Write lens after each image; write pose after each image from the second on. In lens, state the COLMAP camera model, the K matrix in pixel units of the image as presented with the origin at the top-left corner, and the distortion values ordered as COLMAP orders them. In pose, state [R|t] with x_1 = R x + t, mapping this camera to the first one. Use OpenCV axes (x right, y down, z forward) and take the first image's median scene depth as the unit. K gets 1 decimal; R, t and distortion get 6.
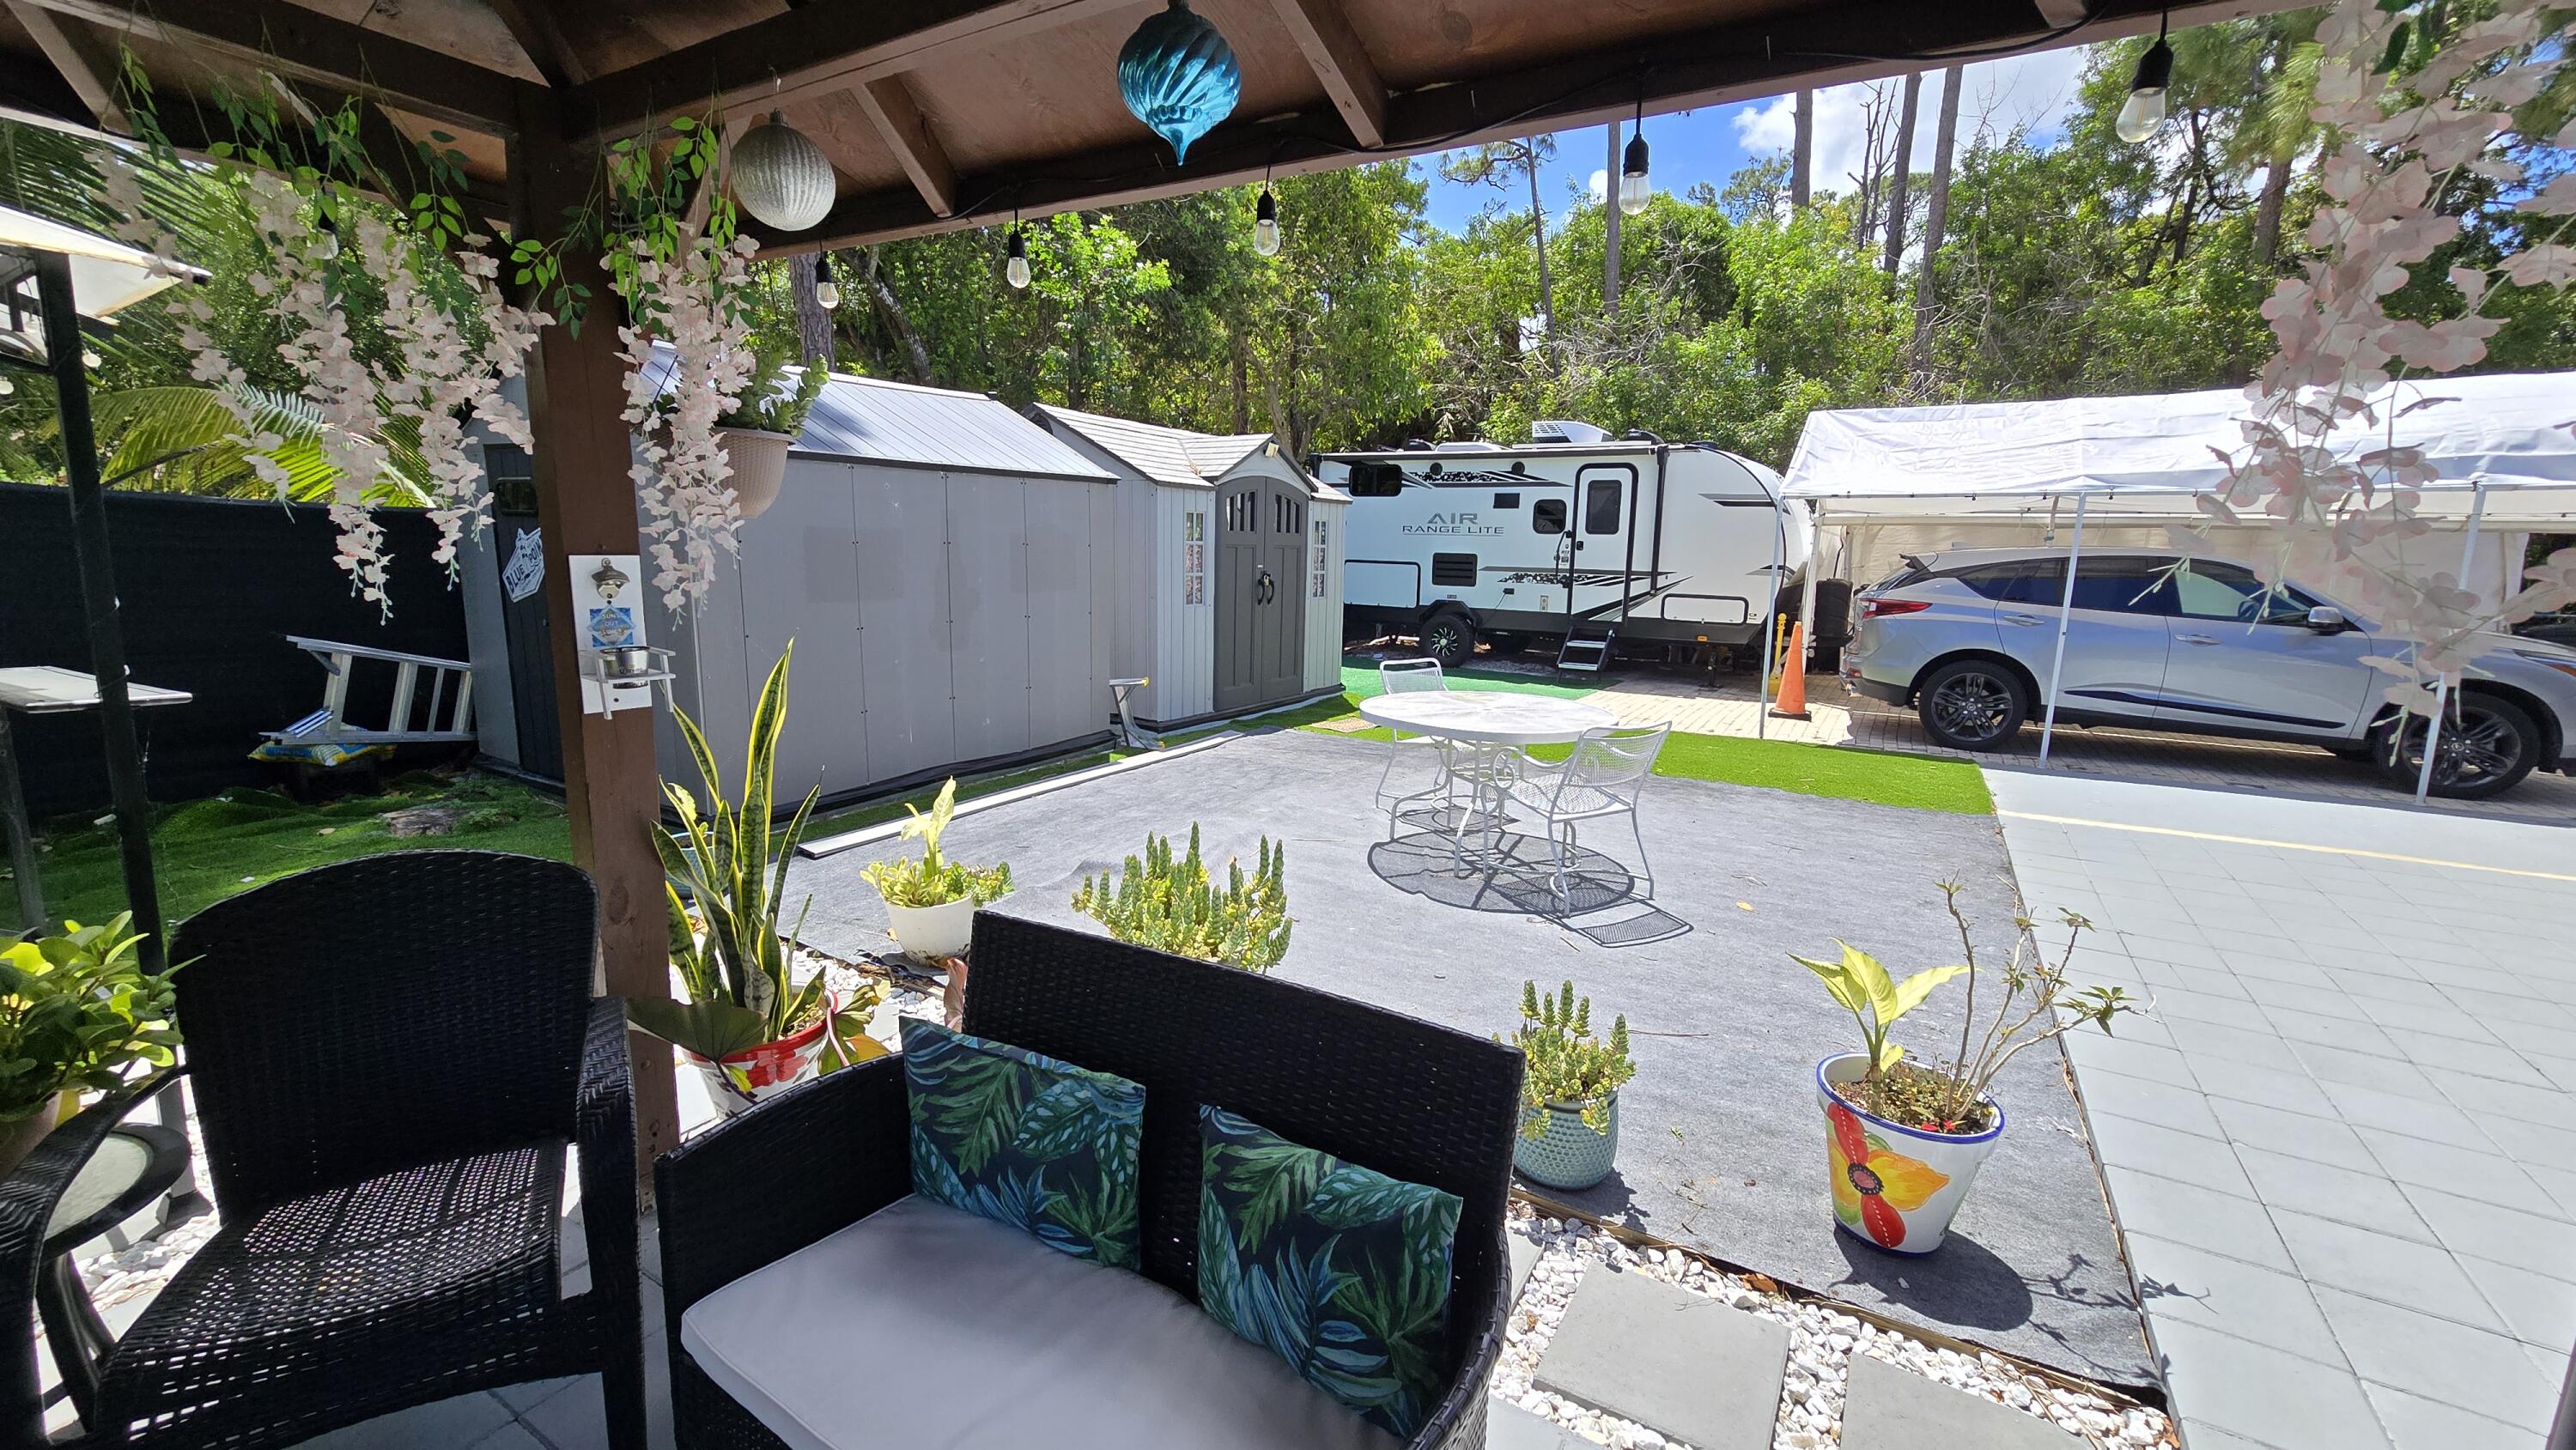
lens RADIAL K [[1053.0, 0, 1305.0], [0, 1053.0, 729.0], [0, 0, 1]] dist [-0.001224, 0.000312]
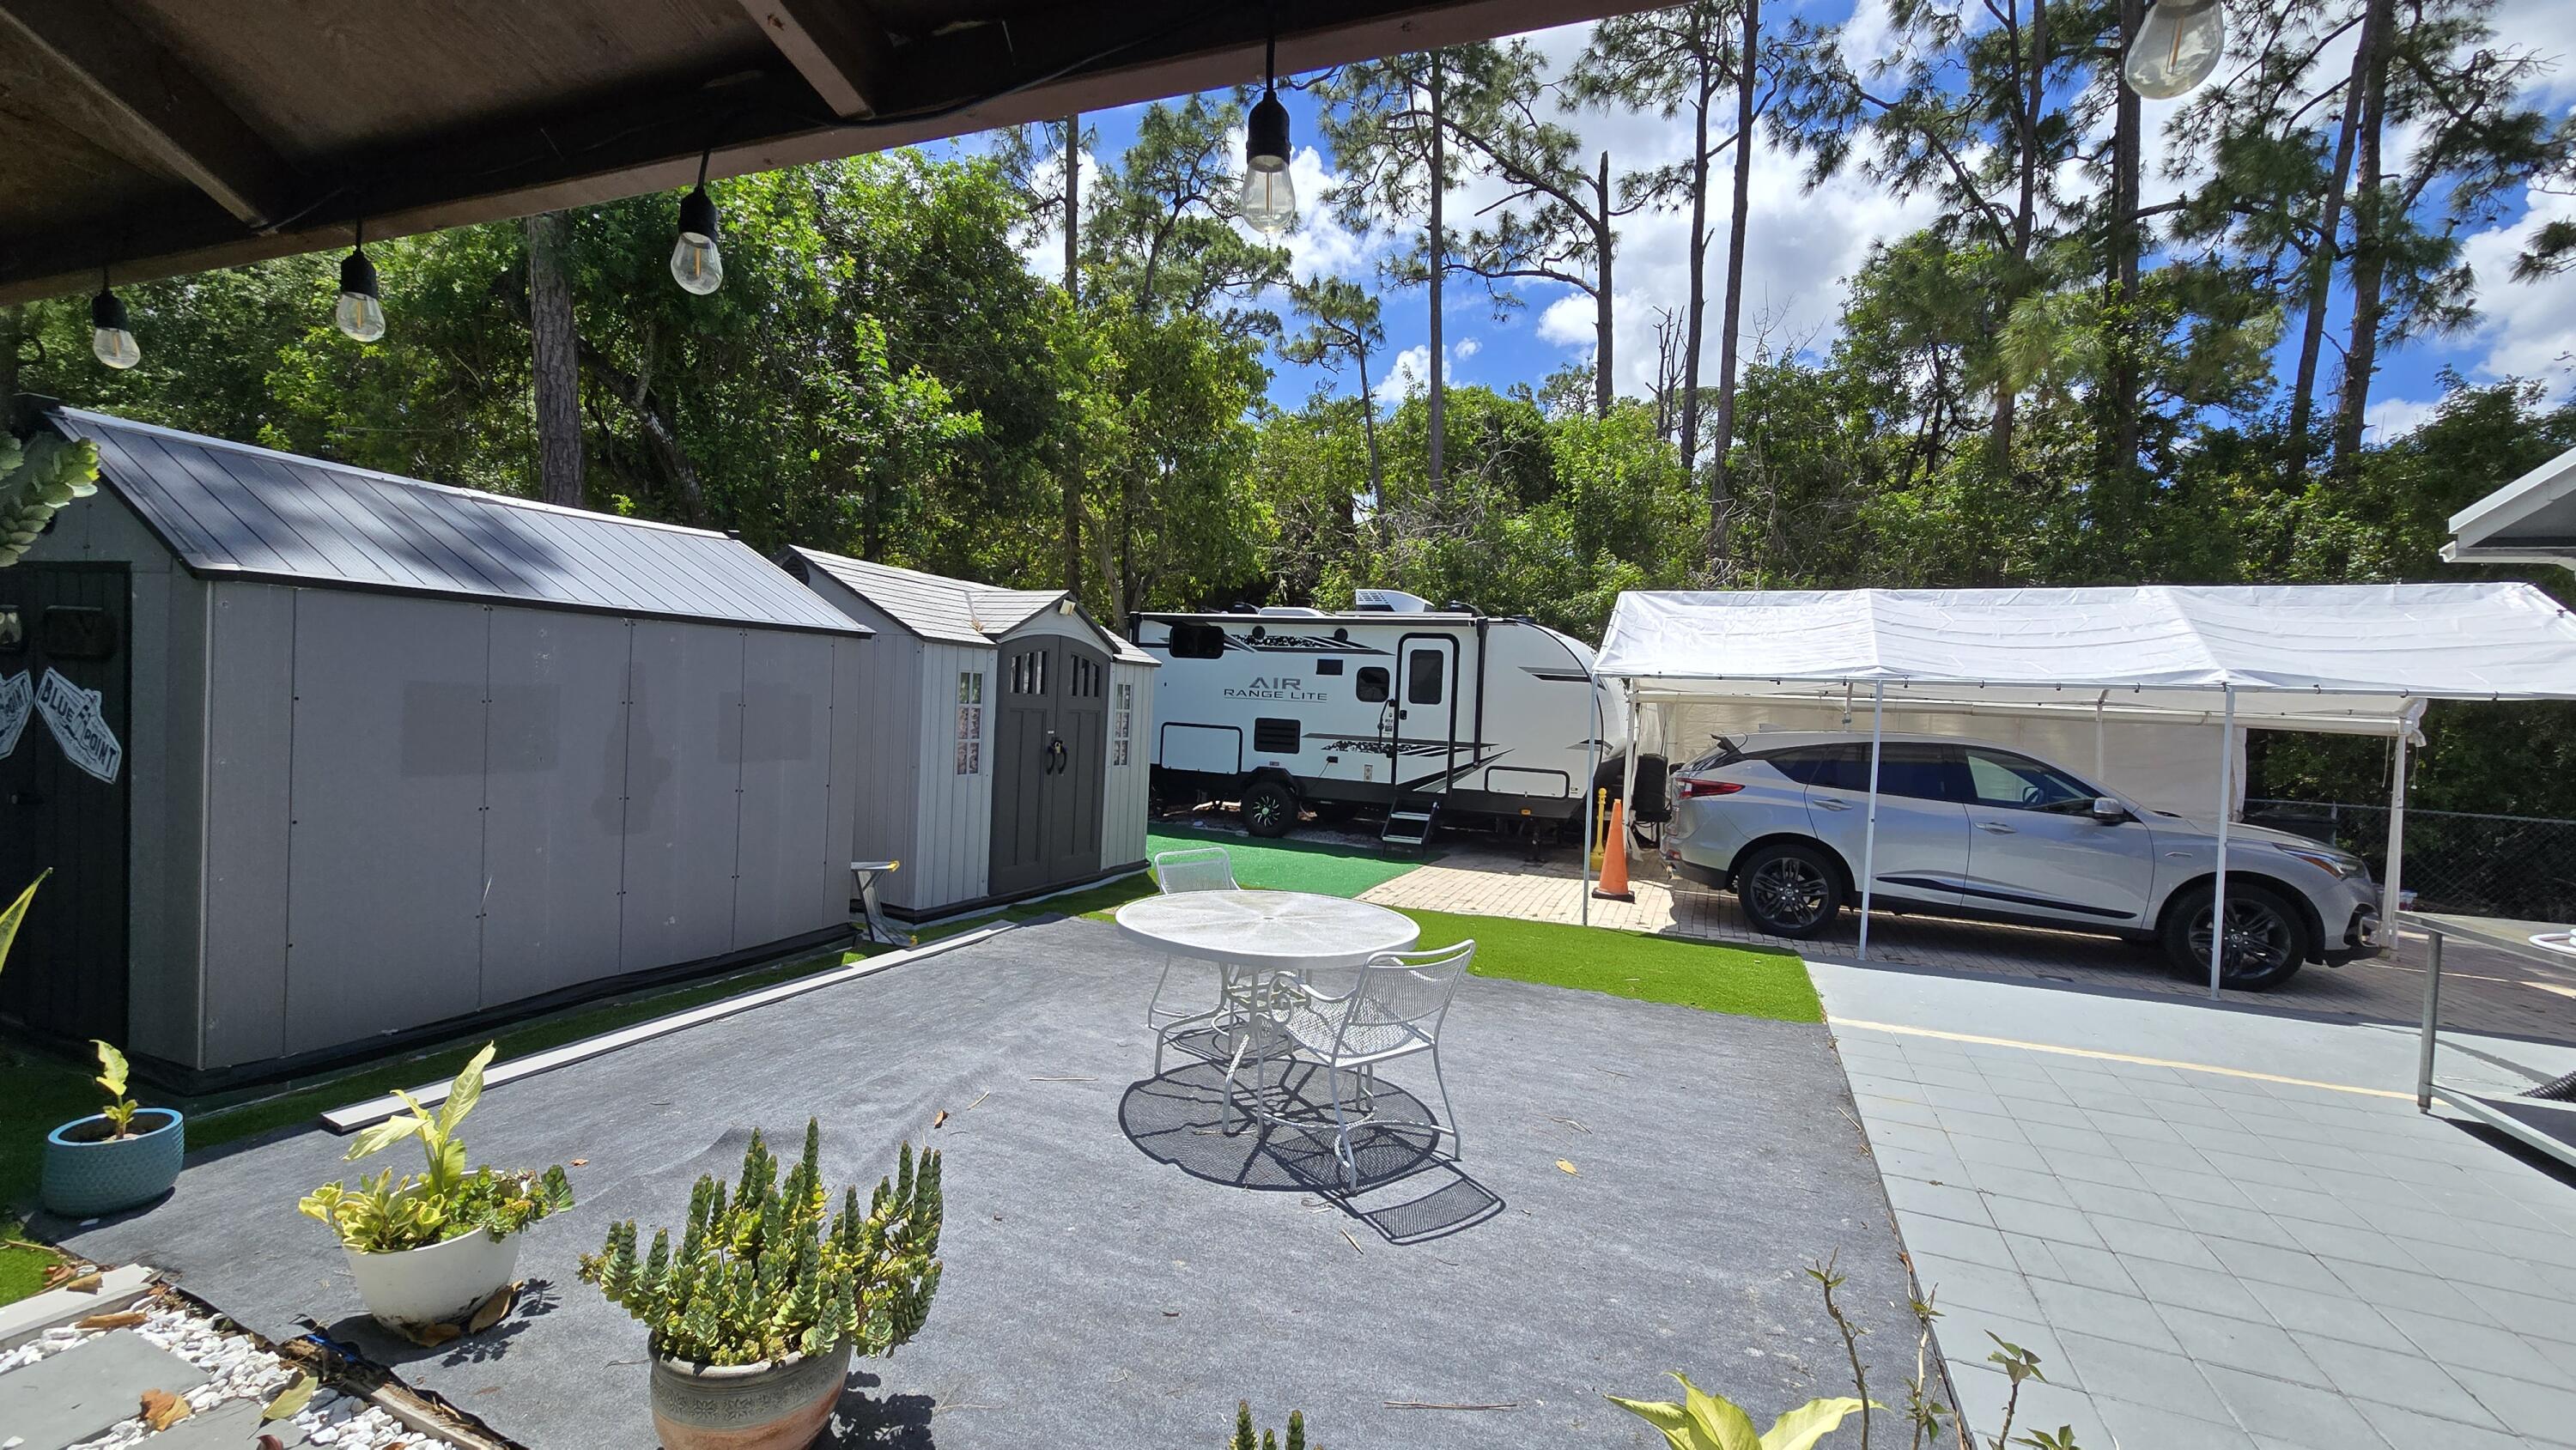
lens RADIAL K [[1053.0, 0, 1303.5], [0, 1053.0, 732.4], [0, 0, 1]] dist [-0.001224, 0.000312]
pose [[0.989584, 0.022324, 0.142212, 0.040033], [-0.001817, 0.989761, -0.142724, -0.023789], [-0.143942, 0.140979, 0.979493, 0.077404]]
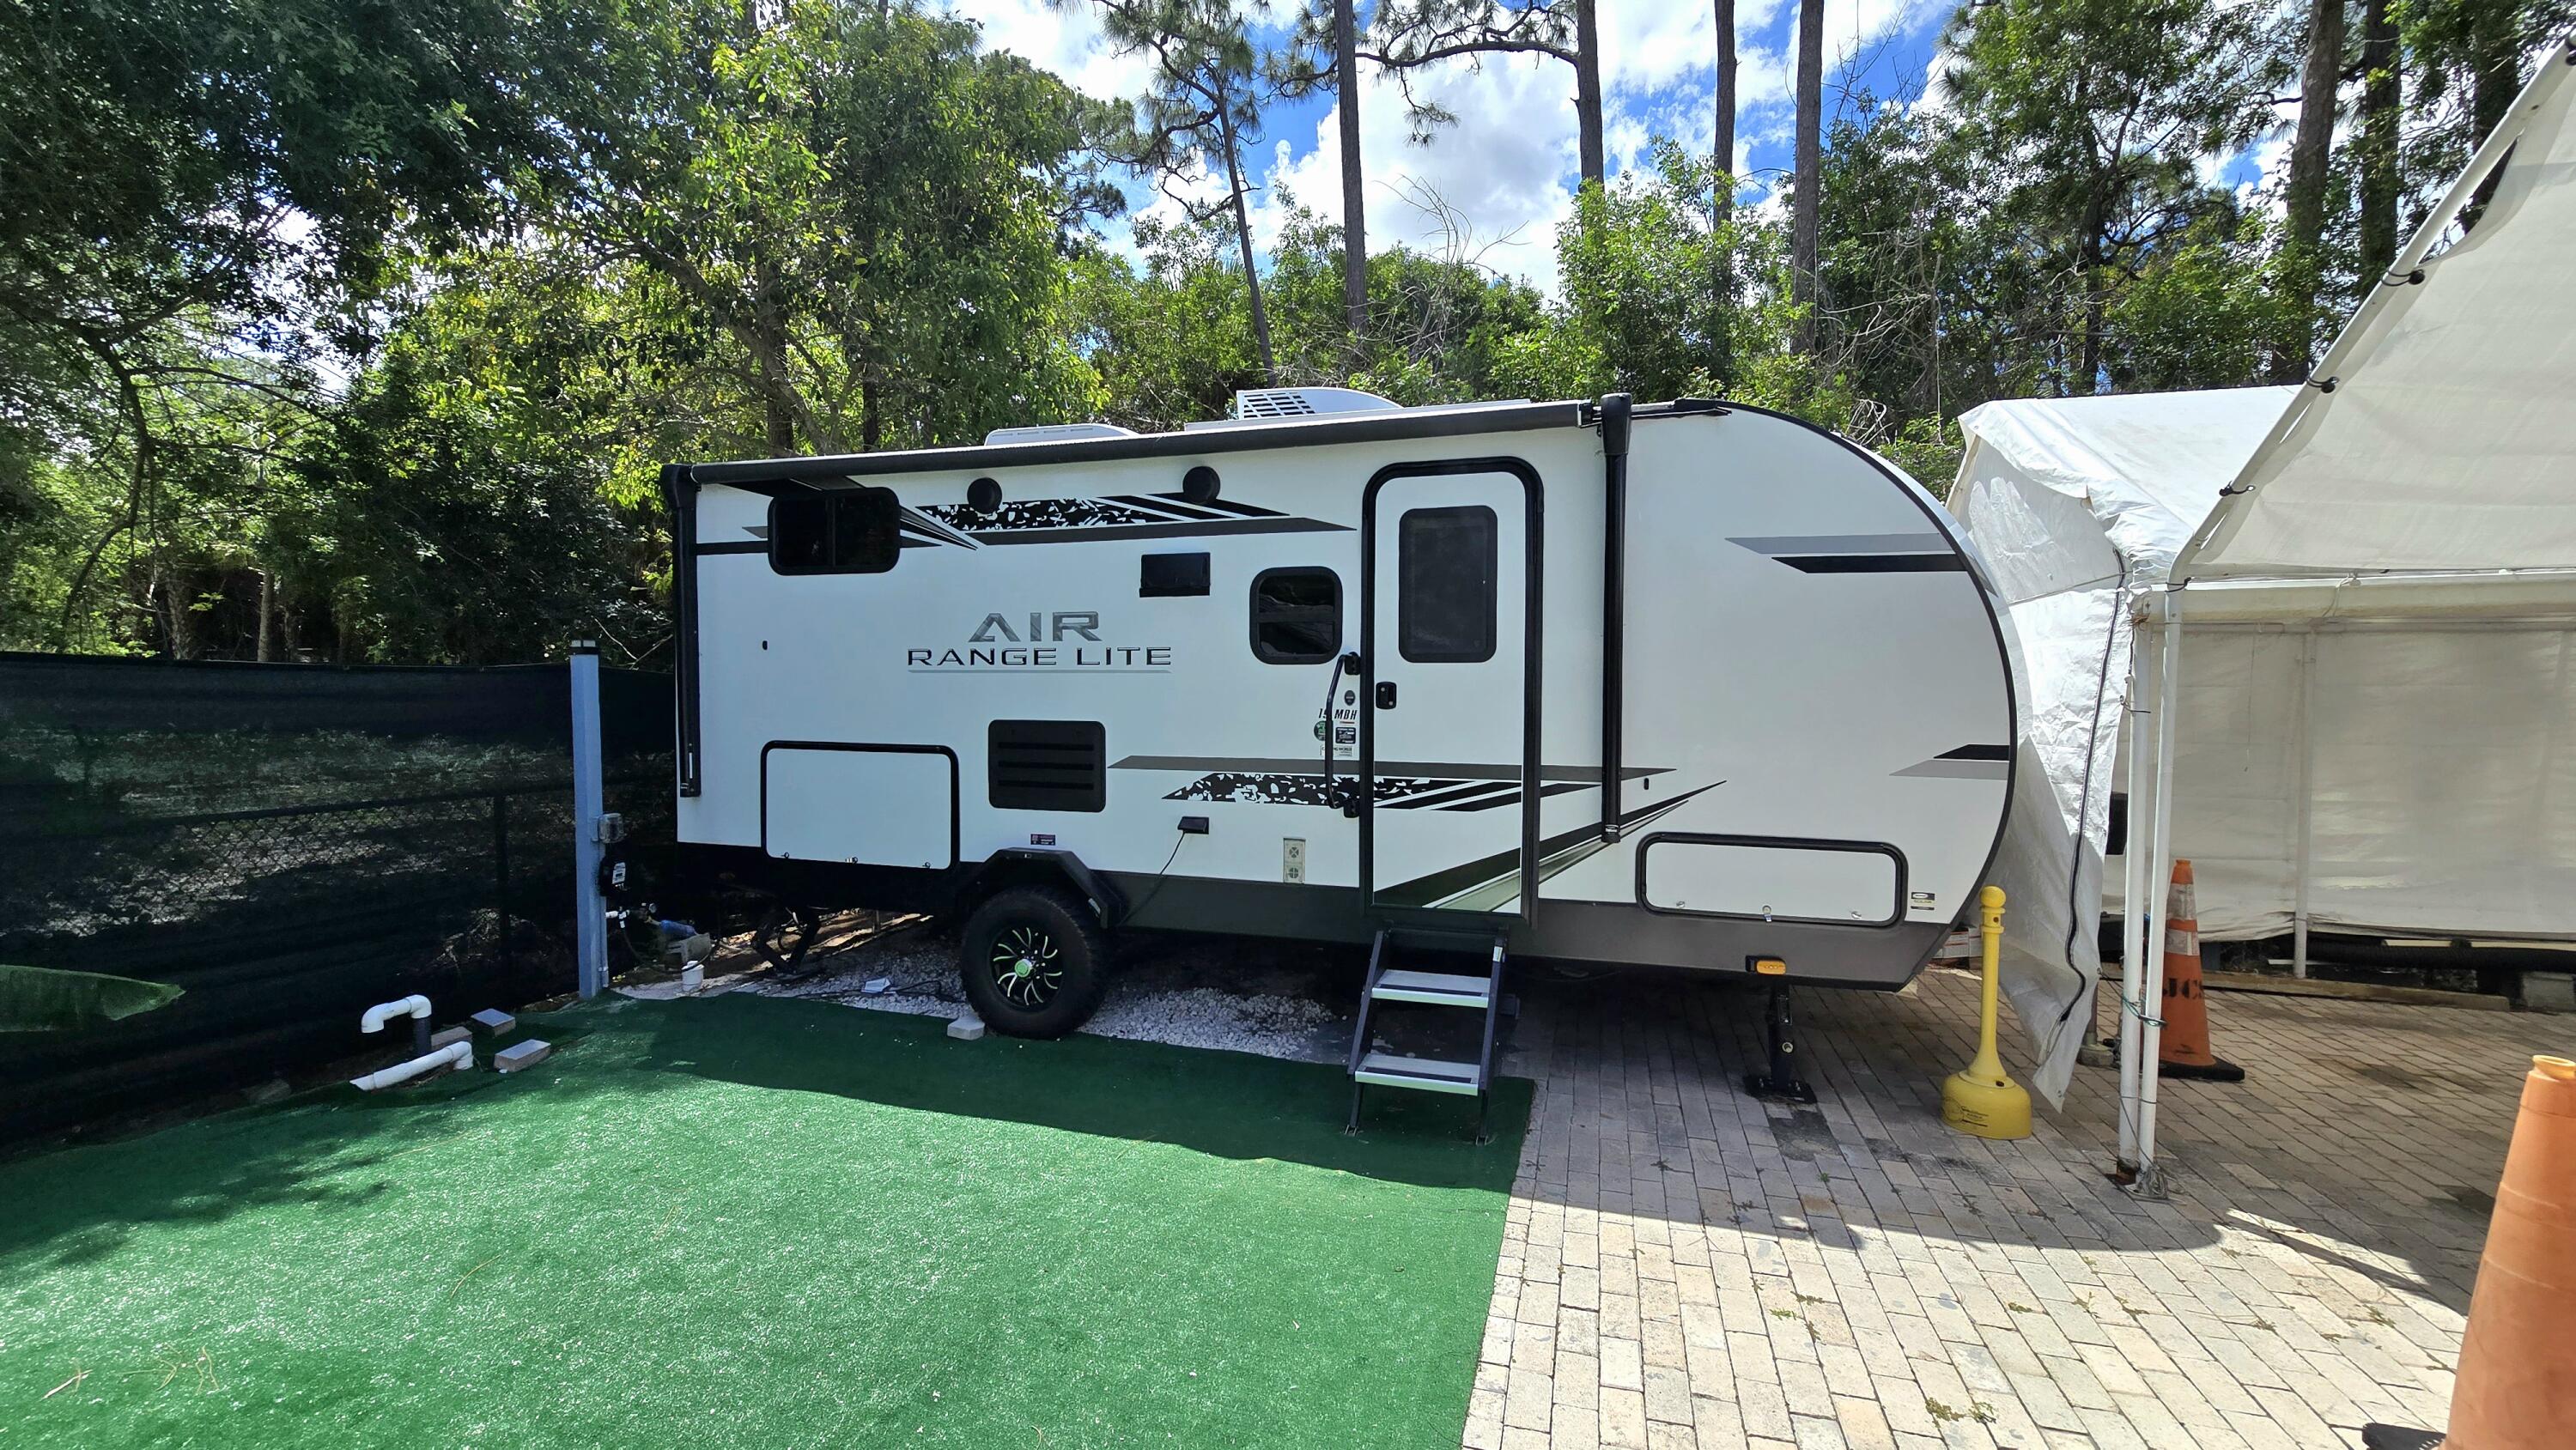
lens RADIAL K [[1053.0, 0, 1295.0], [0, 1053.0, 726.5], [0, 0, 1]] dist [-0.001224, 0.000312]
pose [[0.970923, -0.024842, 0.238100, 0.189886], [0.057787, 0.989510, -0.132404, -0.152382], [-0.232313, 0.142313, 0.962174, 0.859035]]
